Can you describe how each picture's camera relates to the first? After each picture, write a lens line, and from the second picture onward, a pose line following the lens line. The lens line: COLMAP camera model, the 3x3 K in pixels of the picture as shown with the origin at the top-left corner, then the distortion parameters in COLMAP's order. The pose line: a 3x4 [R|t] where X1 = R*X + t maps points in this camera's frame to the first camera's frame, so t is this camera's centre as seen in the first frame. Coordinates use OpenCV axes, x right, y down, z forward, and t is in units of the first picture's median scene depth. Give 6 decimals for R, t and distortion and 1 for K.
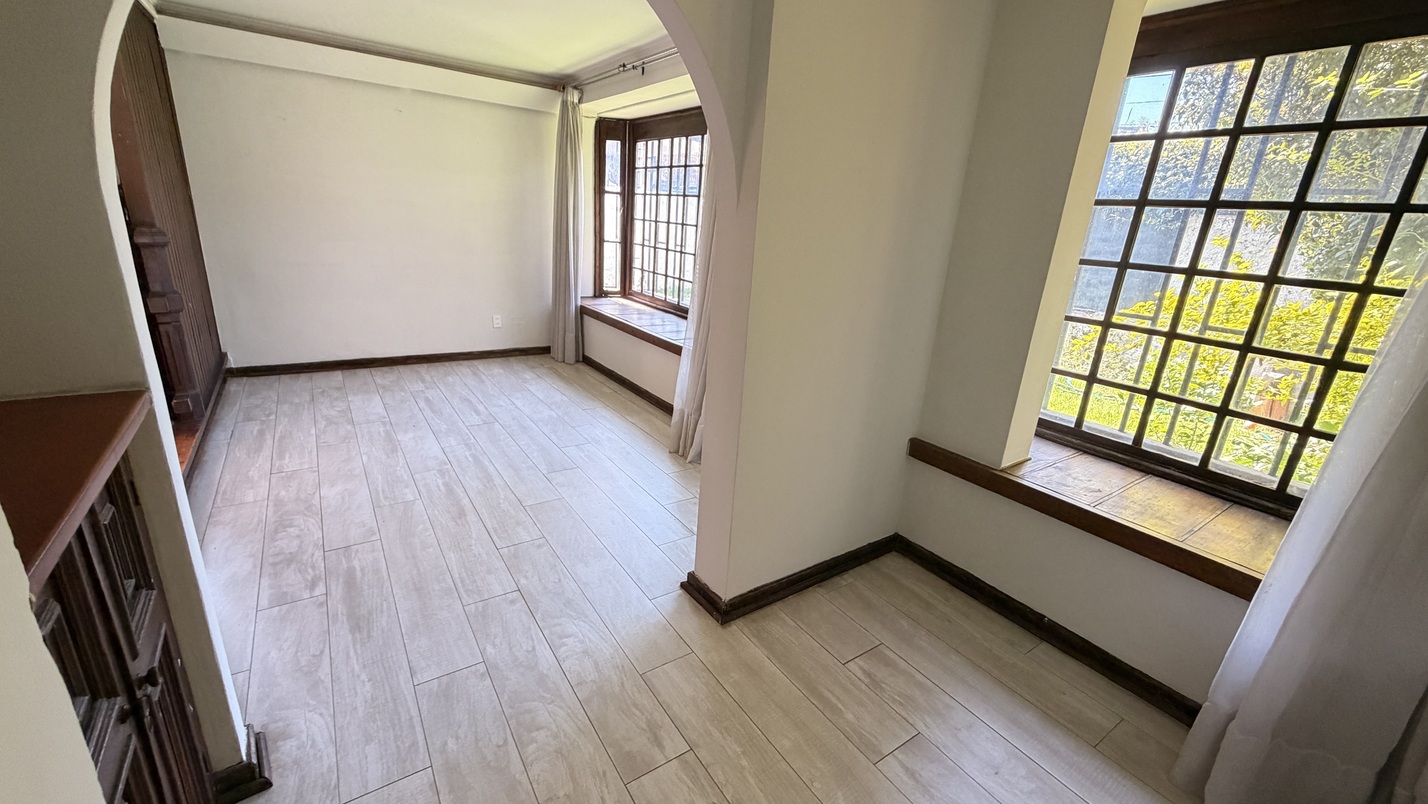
lens RADIAL K [[568.1, 0, 709.4], [0, 568.1, 401.4], [0, 0, 1]] dist [-0.002238, 0.000354]
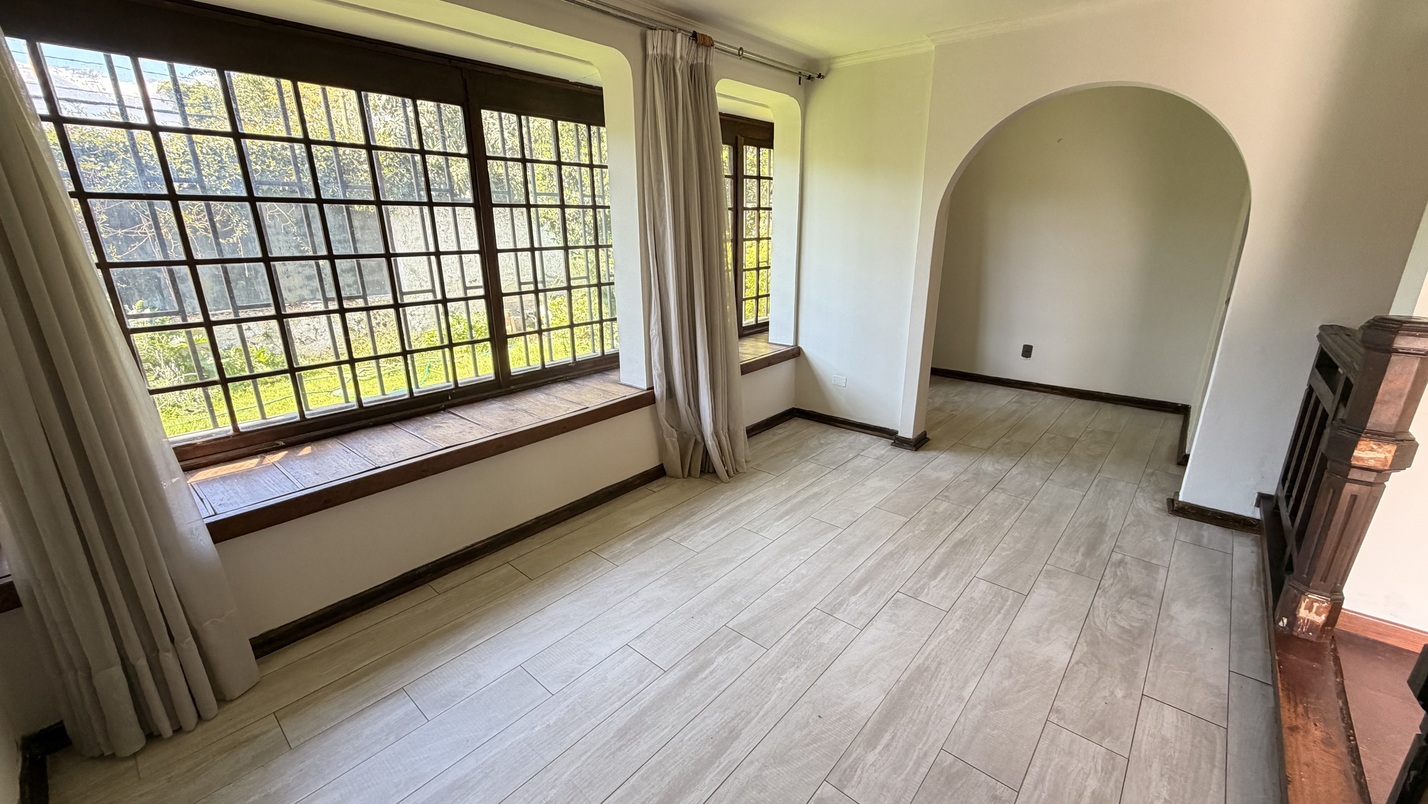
lens RADIAL K [[568.1, 0, 705.0], [0, 568.1, 403.9], [0, 0, 1]] dist [-0.002238, 0.000354]
pose [[-0.240255, -0.352113, 0.904596, -0.816087], [0.296551, 0.860715, 0.413795, -0.398578], [-0.924302, 0.367675, -0.102372, 1.017488]]
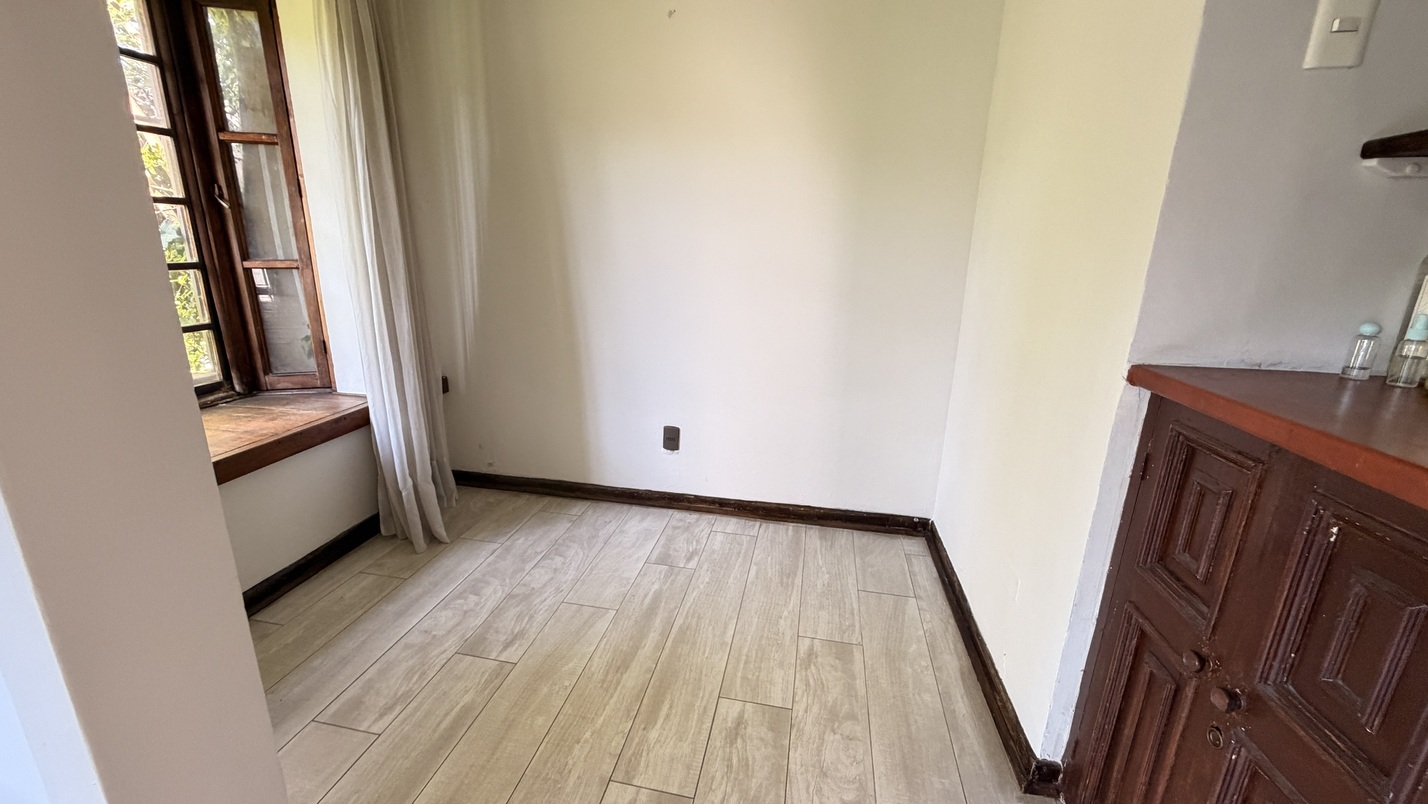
lens RADIAL K [[568.1, 0, 711.8], [0, 568.1, 399.1], [0, 0, 1]] dist [-0.002238, 0.000354]
pose [[-0.699599, -0.271282, 0.661035, -0.228309], [0.153960, 0.846164, 0.510198, -0.116549], [-0.697752, 0.458707, -0.550209, 0.461510]]
